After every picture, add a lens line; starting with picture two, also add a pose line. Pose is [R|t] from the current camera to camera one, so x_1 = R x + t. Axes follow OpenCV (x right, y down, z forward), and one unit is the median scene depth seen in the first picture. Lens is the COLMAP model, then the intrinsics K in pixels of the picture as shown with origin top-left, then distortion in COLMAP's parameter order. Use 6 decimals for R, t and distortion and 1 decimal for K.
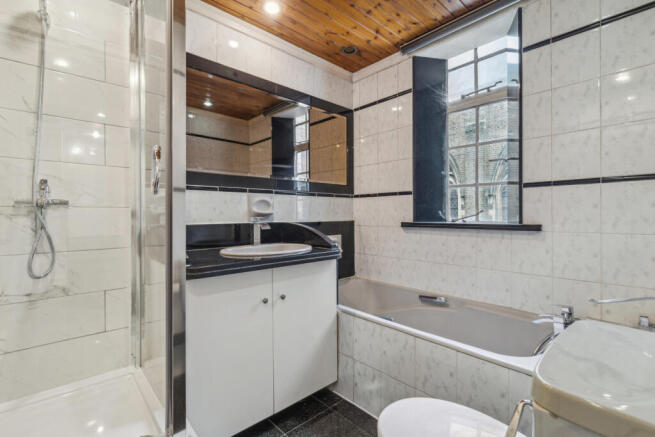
lens RADIAL K [[303.0, 0, 330.3], [0, 303.0, 217.8], [0, 0, 1]] dist [0.000656, -0.002476]
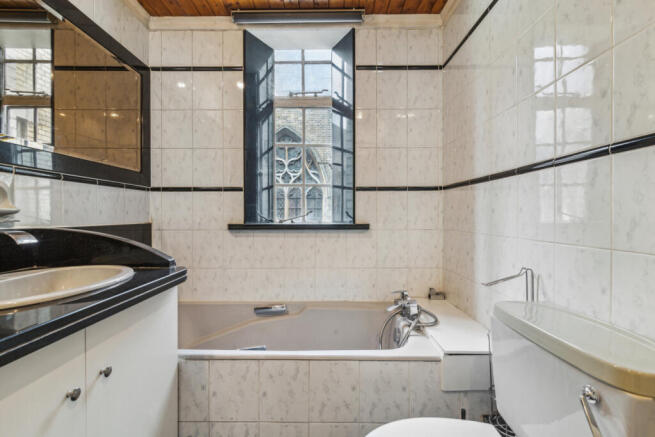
lens RADIAL K [[303.0, 0, 327.5], [0, 303.0, 215.4], [0, 0, 1]] dist [0.000656, -0.002476]
pose [[0.675443, 0.000391, 0.737412, -0.205614], [0.005414, 0.999970, -0.005490, -0.003296], [-0.737392, 0.007701, 0.675421, 0.262594]]
